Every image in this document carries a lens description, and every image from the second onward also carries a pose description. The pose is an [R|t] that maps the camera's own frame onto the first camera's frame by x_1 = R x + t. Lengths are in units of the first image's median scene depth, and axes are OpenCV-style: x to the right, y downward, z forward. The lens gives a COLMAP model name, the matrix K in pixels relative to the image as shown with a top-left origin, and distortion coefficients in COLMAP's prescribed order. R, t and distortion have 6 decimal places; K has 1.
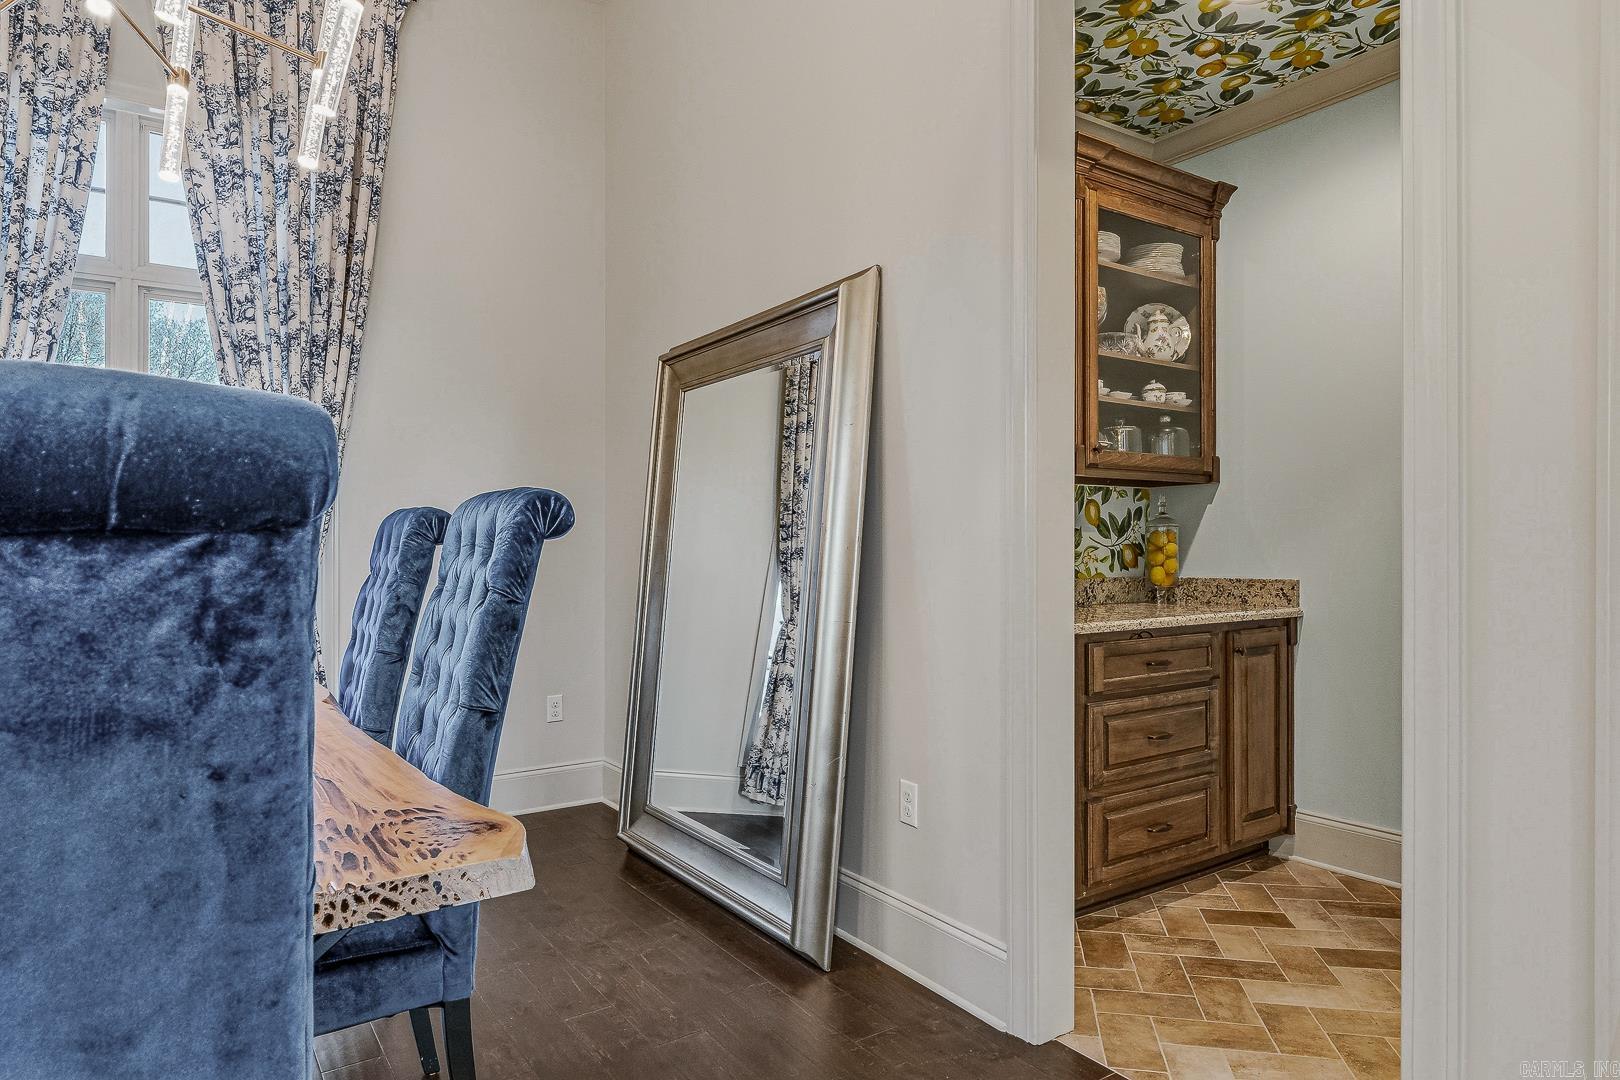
lens RADIAL K [[956.6, 0, 809.9], [0, 956.6, 533.4], [0, 0, 1]] dist [-0.002930, 0.000336]
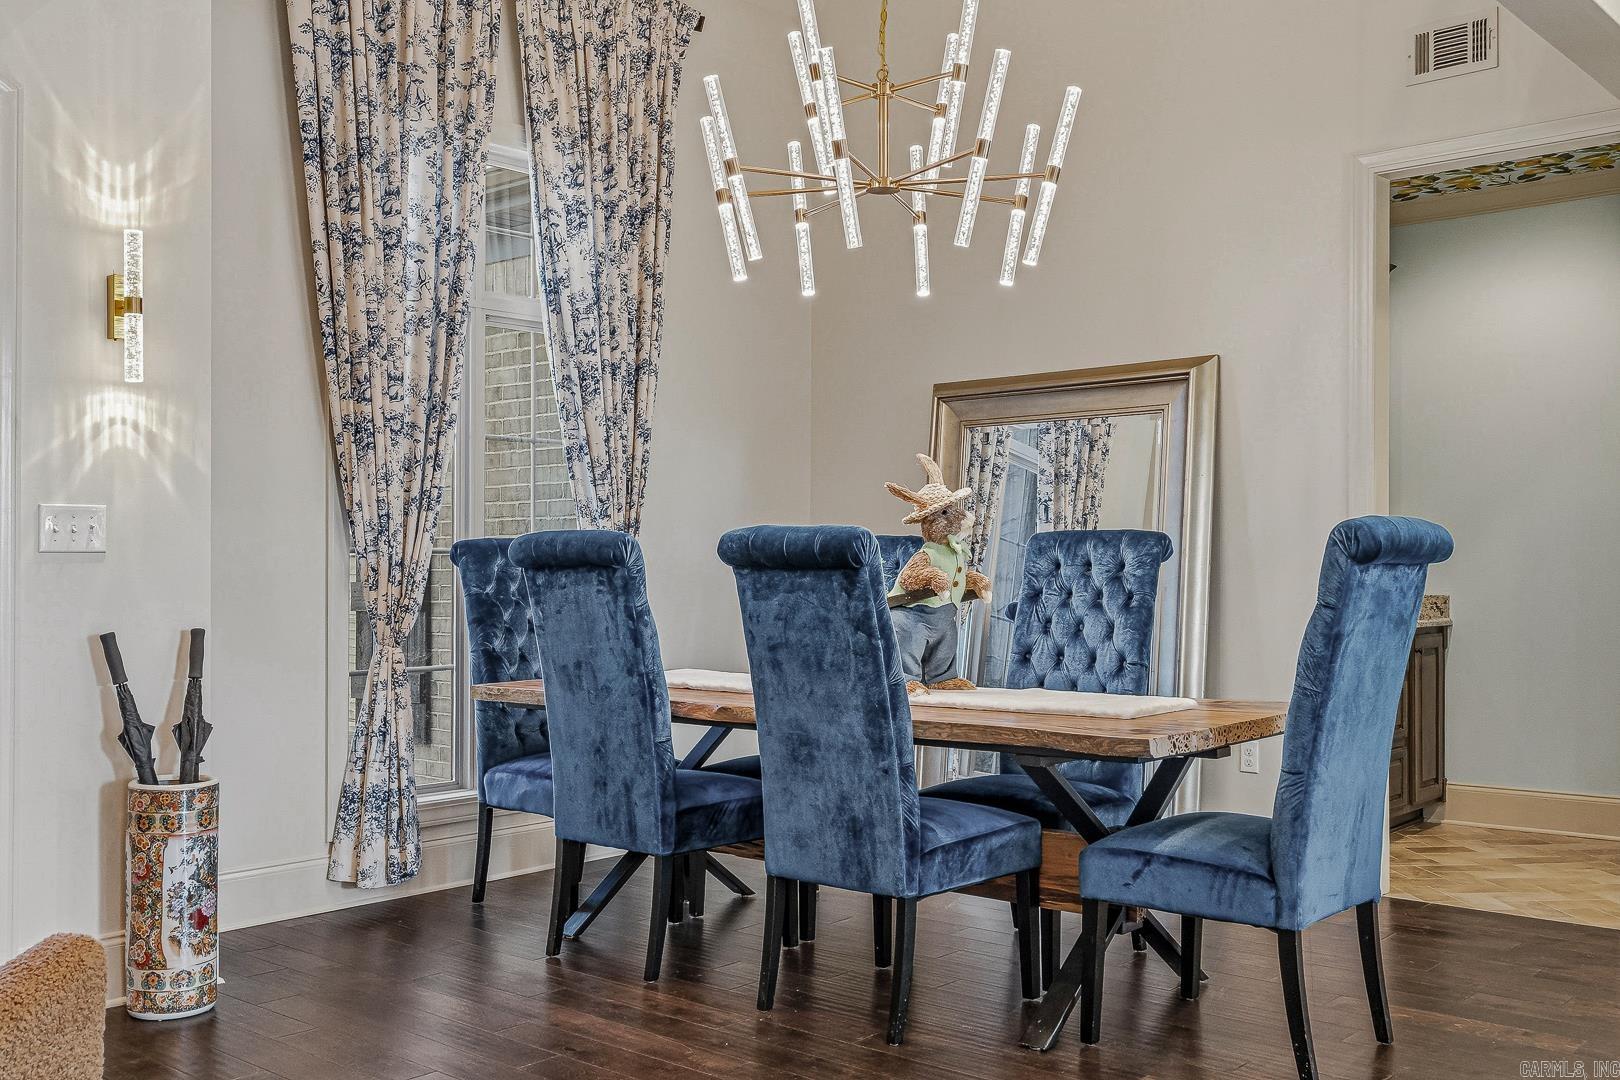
lens RADIAL K [[1550.8, 0, 807.5], [0, 1550.8, 550.8], [0, 0, 1]] dist [0.012151, 0.000000]
pose [[0.969179, 0.005404, 0.246300, -0.782191], [-0.005768, 0.999983, 0.000757, -0.004745], [-0.246292, -0.002154, 0.969193, -0.732442]]
